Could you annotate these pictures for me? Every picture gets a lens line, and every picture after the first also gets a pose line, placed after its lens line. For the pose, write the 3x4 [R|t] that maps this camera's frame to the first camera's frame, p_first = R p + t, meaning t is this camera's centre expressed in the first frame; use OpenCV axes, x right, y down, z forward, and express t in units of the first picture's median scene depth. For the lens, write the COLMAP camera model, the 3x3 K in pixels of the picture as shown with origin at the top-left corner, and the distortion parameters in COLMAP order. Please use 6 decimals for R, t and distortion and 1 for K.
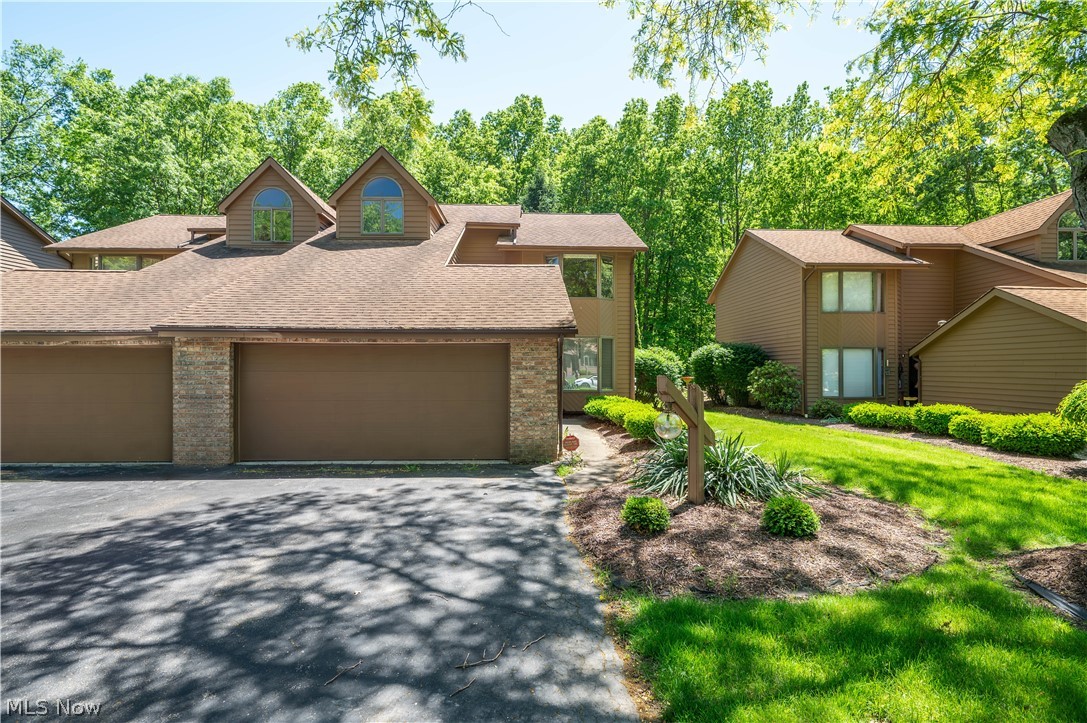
lens RADIAL K [[514.0, 0, 544.7], [0, 514.0, 368.5], [0, 0, 1]] dist [0.001589, -0.000231]
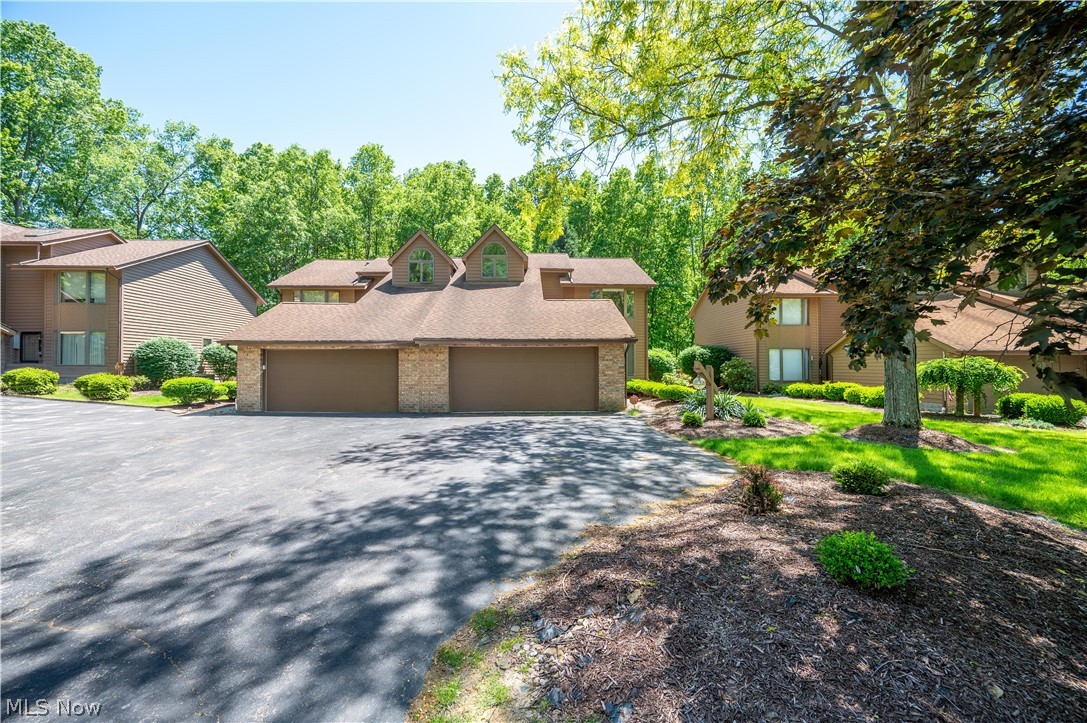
lens RADIAL K [[427.3, 0, 543.9], [0, 427.3, 367.5], [0, 0, 1]] dist [0.001302, 0.000070]
pose [[0.999956, -0.004710, 0.008161, -0.175992], [0.004699, 0.999988, 0.001401, 0.014515], [-0.008167, -0.001362, 0.999966, -0.332111]]
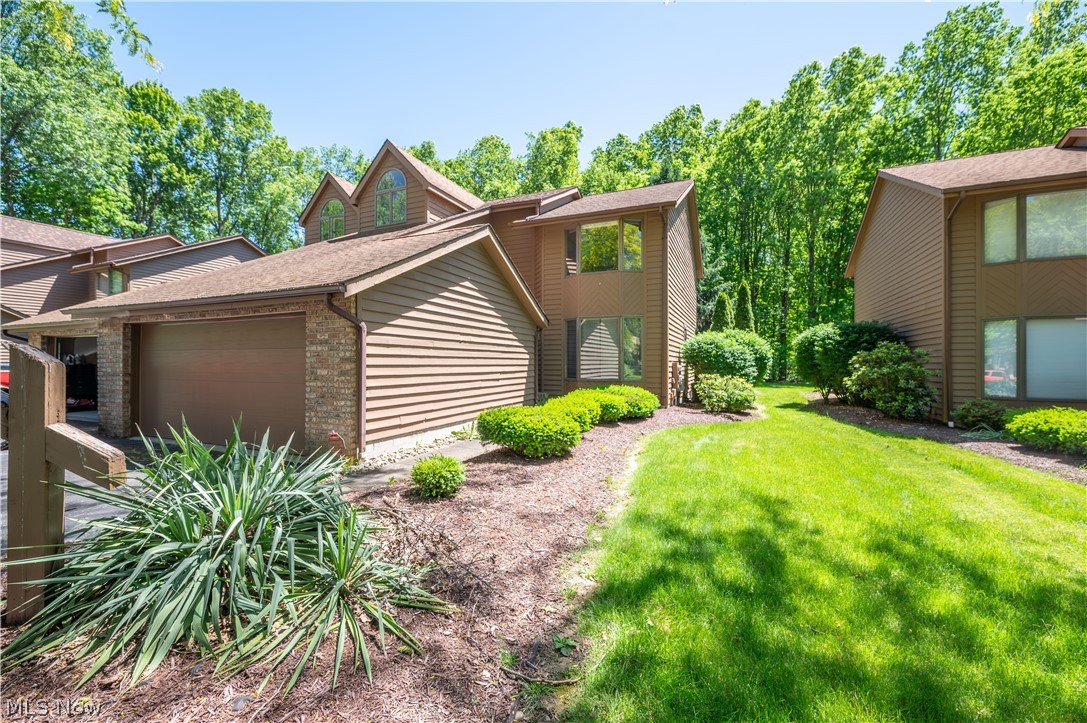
lens RADIAL K [[429.0, 0, 557.5], [0, 429.0, 365.8], [0, 0, 1]] dist [-0.001397, -0.000236]
pose [[0.903741, 0.002788, -0.428071, 0.361776], [-0.001570, 0.999994, 0.003200, 0.020549], [0.428077, -0.002220, 0.903739, 0.363238]]
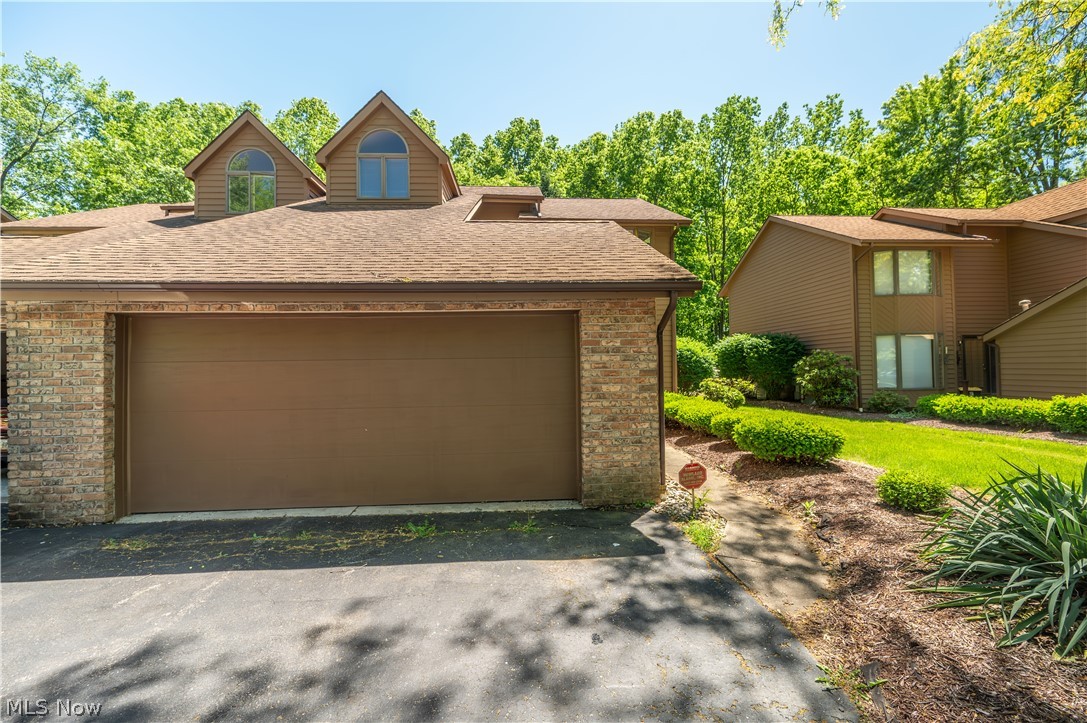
lens RADIAL K [[432.4, 0, 543.5], [0, 432.4, 361.5], [0, 0, 1]] dist [0.000515, -0.000513]
pose [[0.999723, -0.015256, 0.017948, -0.077476], [0.015521, 0.999771, -0.014763, 0.012049], [-0.017719, 0.015037, 0.999730, 0.312328]]
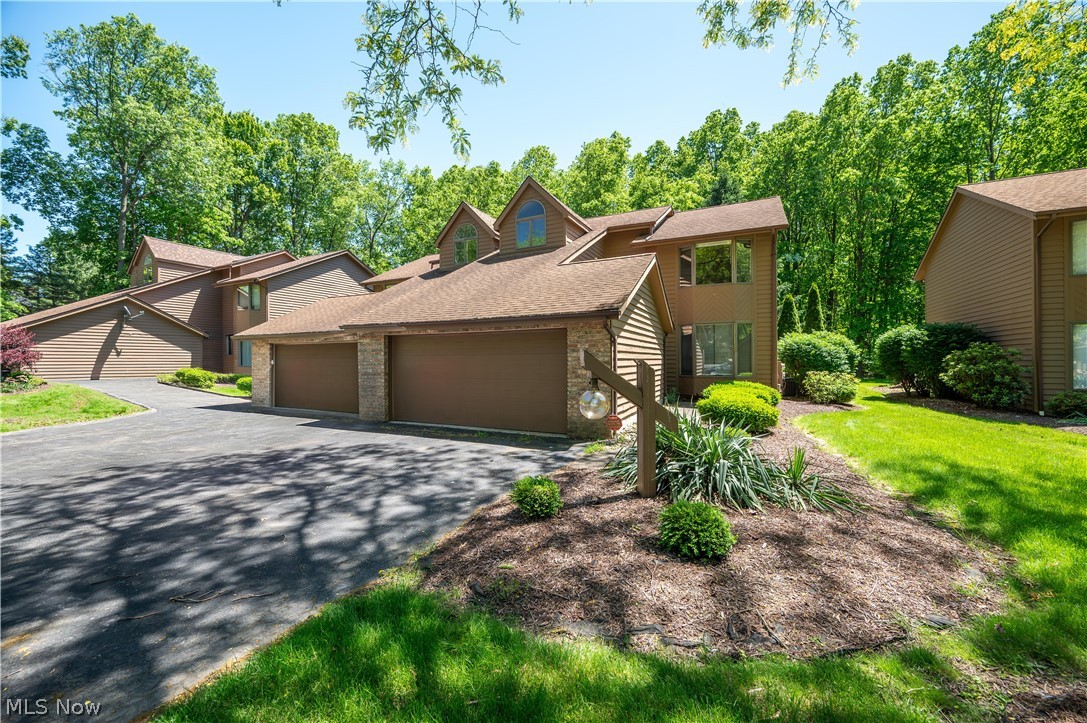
lens RADIAL K [[424.6, 0, 546.2], [0, 424.6, 363.0], [0, 0, 1]] dist [-0.001240, -0.000382]
pose [[0.877144, -0.002111, -0.480223, 0.208198], [0.004948, 0.999977, 0.004641, 0.013606], [0.480202, -0.006447, 0.877134, 0.120449]]
